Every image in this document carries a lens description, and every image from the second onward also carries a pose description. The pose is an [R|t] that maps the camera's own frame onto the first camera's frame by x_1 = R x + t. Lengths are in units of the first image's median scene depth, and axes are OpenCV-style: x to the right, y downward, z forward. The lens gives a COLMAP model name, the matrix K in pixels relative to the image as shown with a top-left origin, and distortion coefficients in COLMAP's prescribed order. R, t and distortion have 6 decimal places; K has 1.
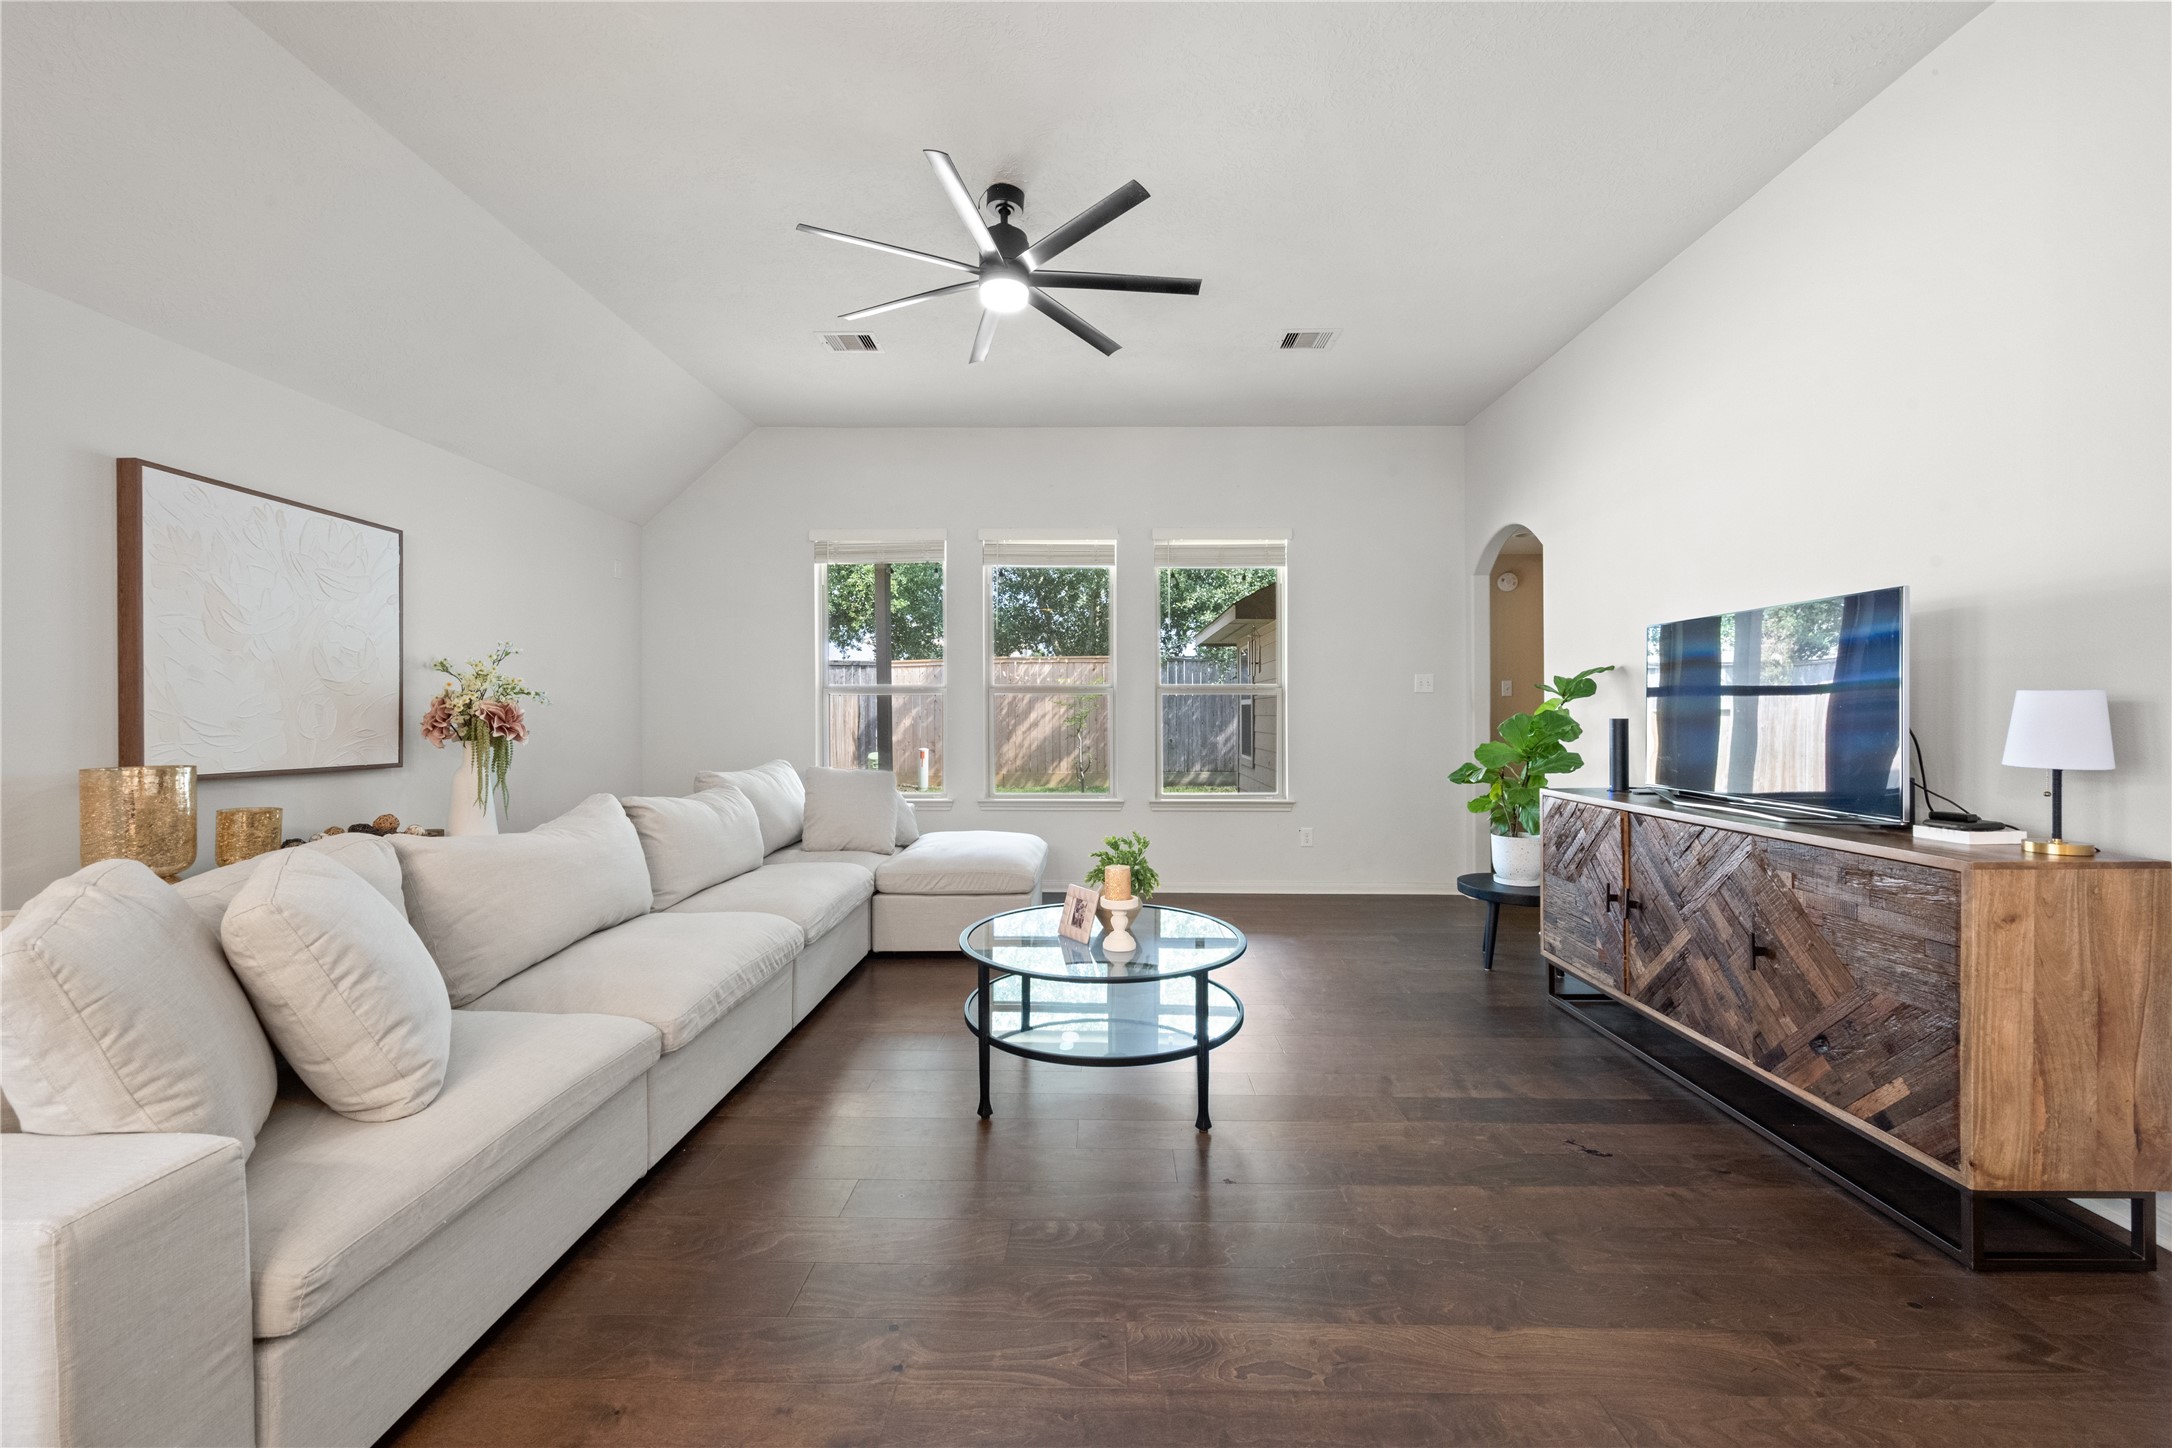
lens RADIAL K [[859.0, 0, 1079.7], [0, 859.0, 725.8], [0, 0, 1]] dist [-0.001367, -0.000049]
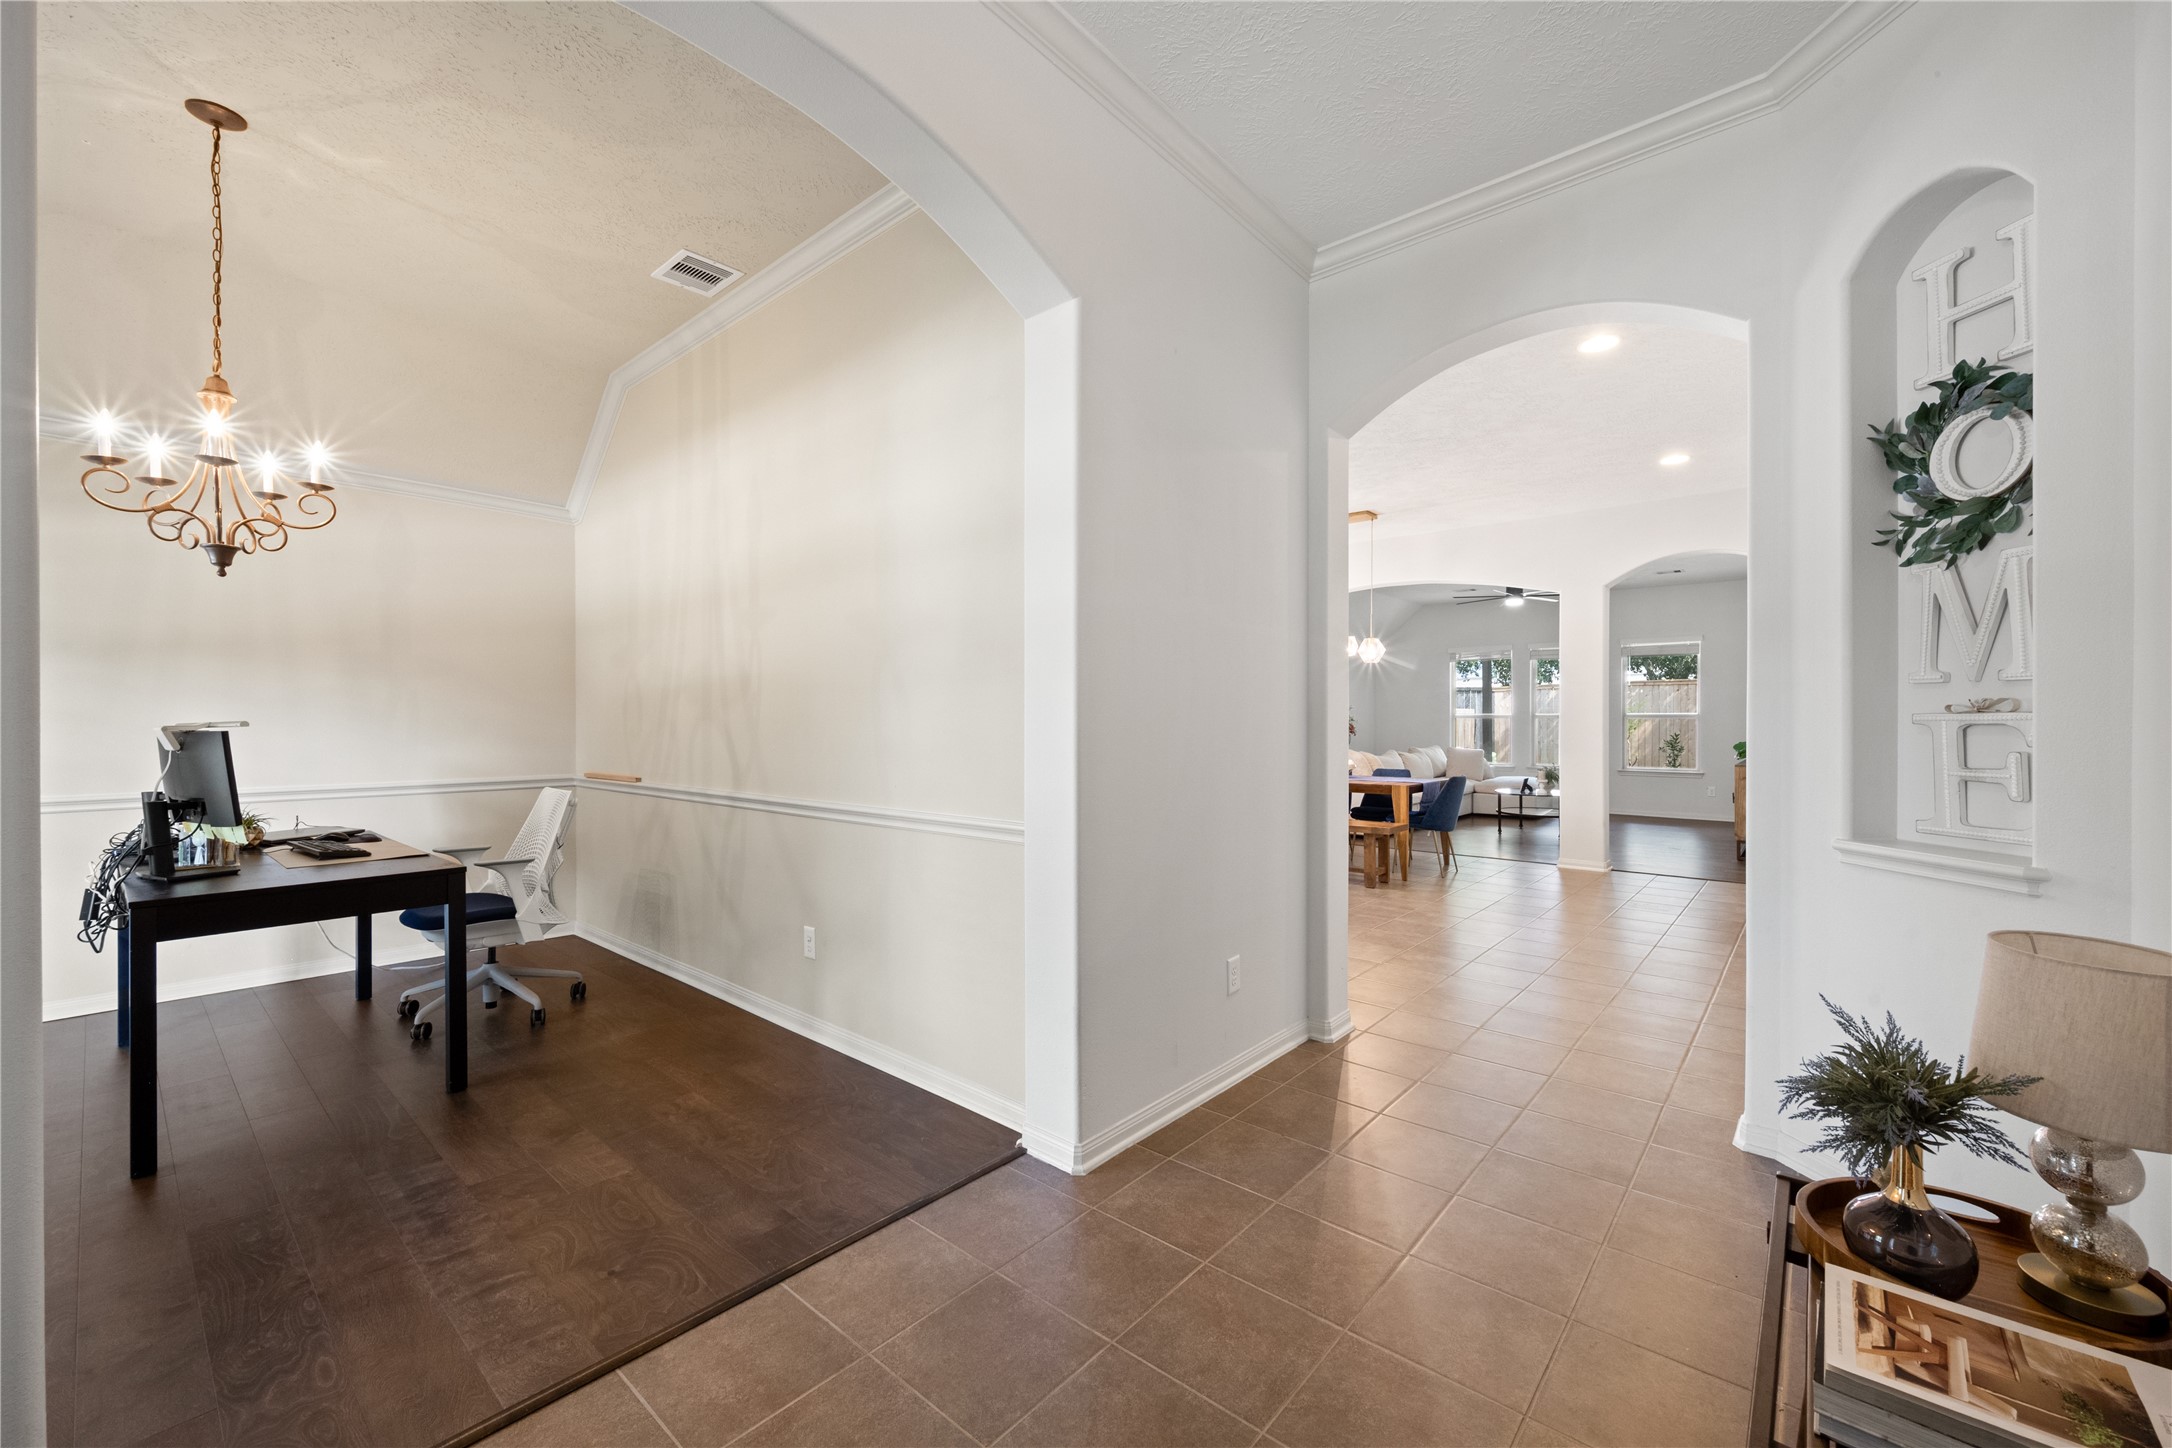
lens RADIAL K [[859.0, 0, 1079.7], [0, 859.0, 725.8], [0, 0, 1]] dist [-0.001367, -0.000049]
pose [[0.768596, 0.004079, -0.639722, 0.617082], [-0.010648, 0.999923, -0.006419, 0.013009], [0.639646, 0.011745, 0.768580, -2.155146]]
